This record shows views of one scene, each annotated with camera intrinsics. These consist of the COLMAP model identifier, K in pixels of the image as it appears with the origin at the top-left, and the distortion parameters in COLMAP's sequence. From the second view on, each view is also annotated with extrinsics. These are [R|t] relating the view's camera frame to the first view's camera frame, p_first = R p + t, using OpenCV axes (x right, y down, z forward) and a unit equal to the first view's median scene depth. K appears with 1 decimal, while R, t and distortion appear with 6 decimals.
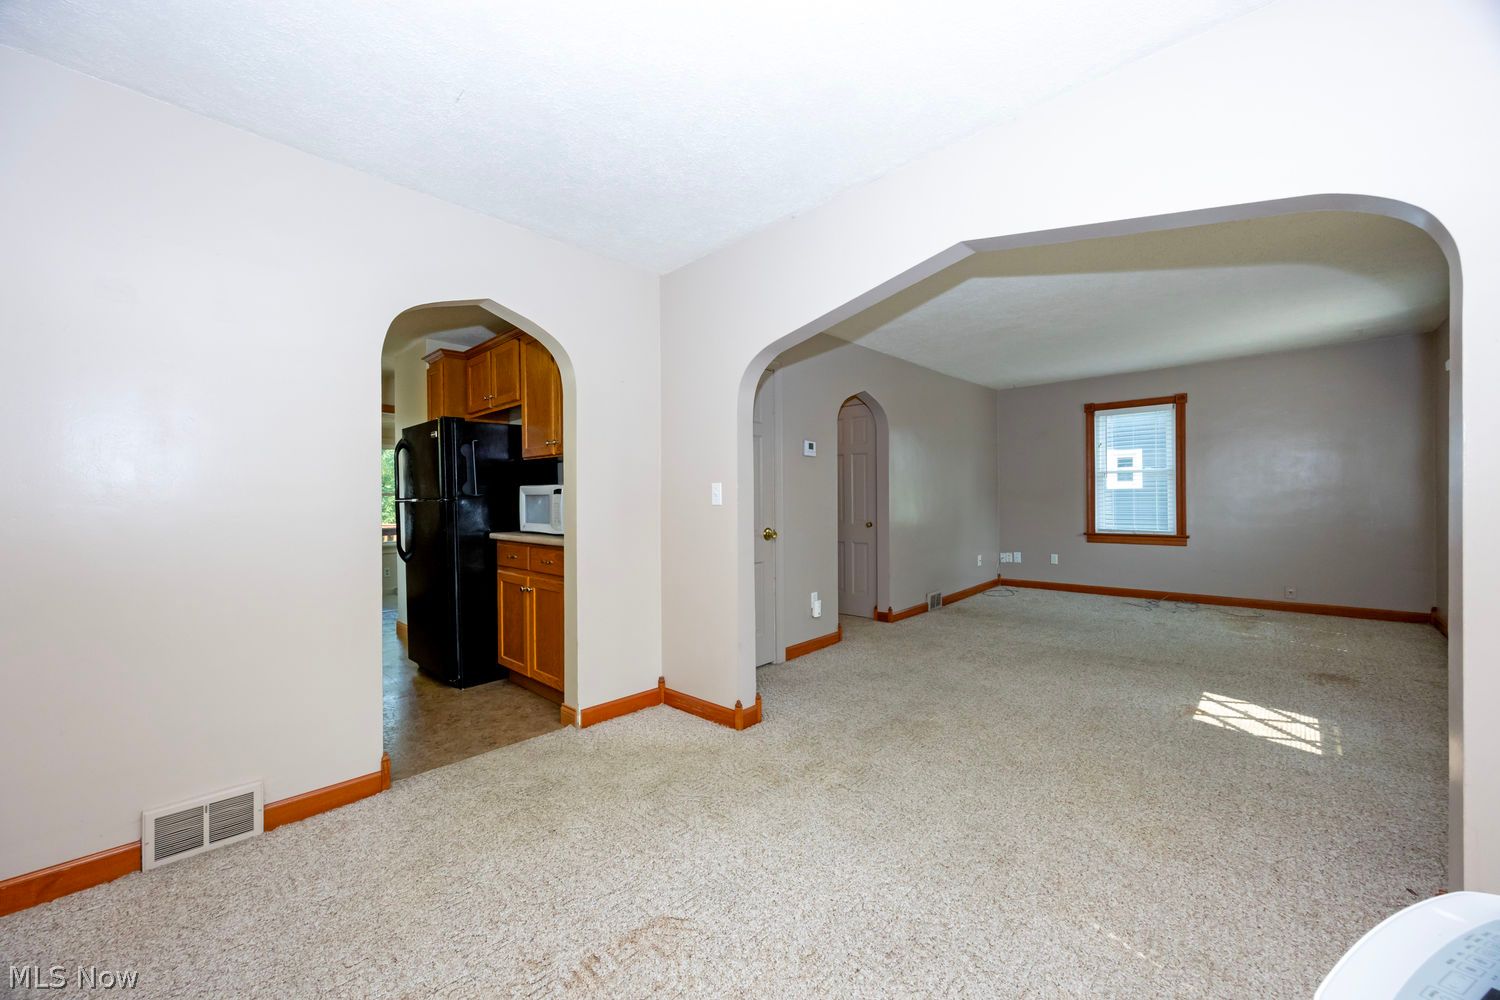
lens RADIAL K [[573.7, 0, 752.1], [0, 573.7, 503.0], [0, 0, 1]] dist [-0.000747, -0.000243]
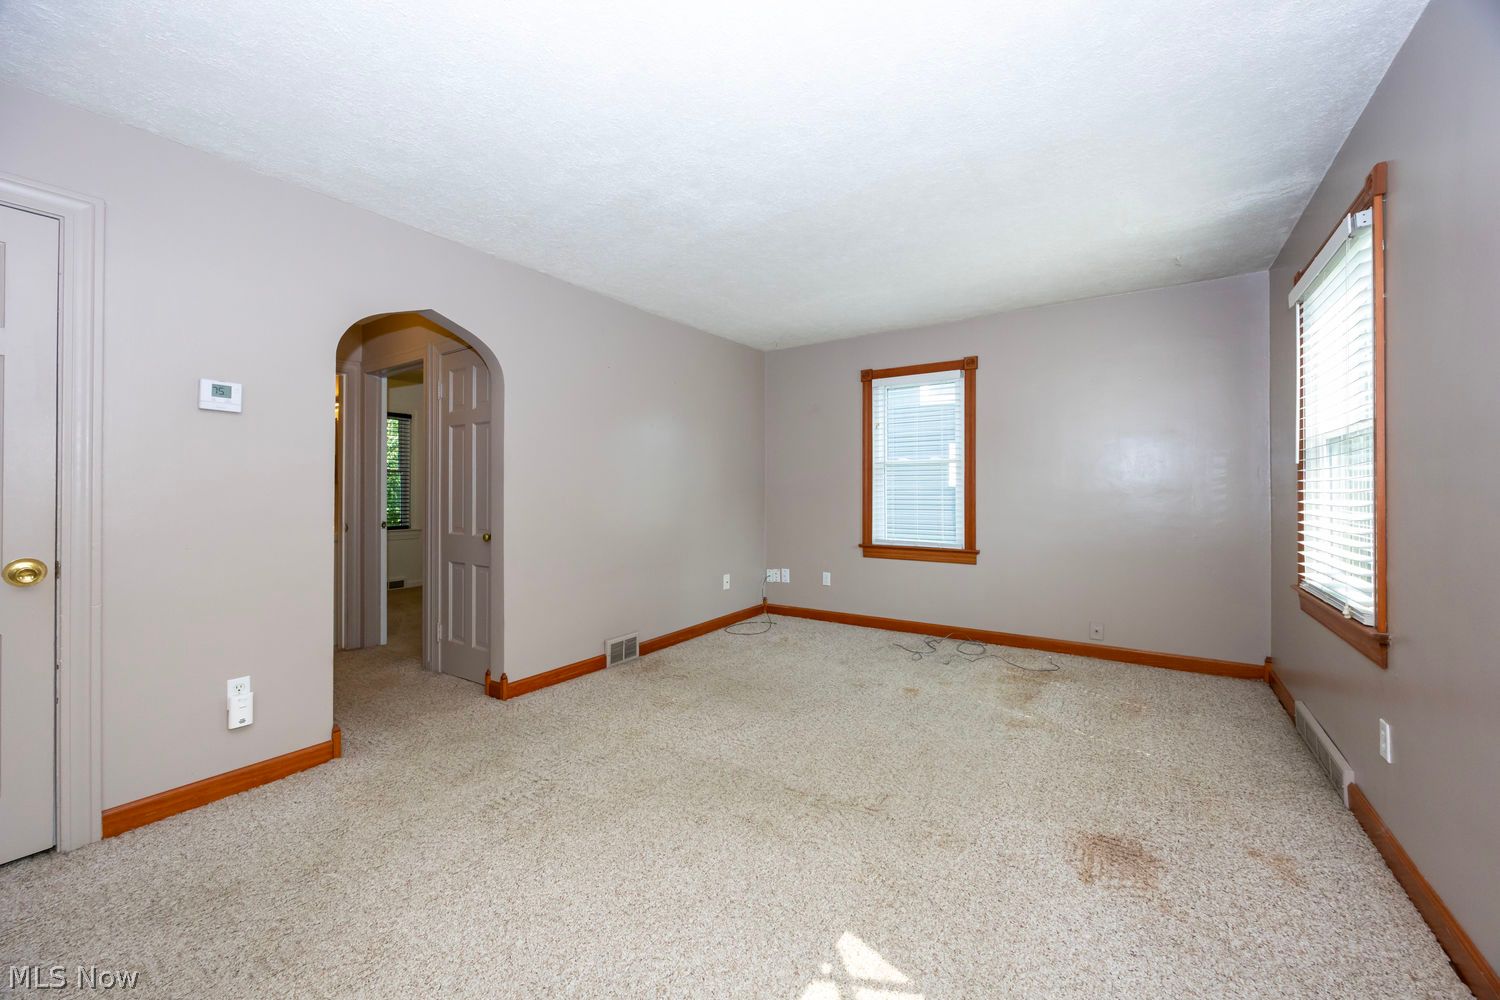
lens RADIAL K [[573.7, 0, 749.9], [0, 573.7, 493.9], [0, 0, 1]] dist [-0.000747, -0.000243]
pose [[0.988333, 0.011528, 0.151874, 0.357970], [-0.010588, 0.999919, -0.006998, -0.006958], [-0.151943, 0.005308, 0.988375, 0.317085]]
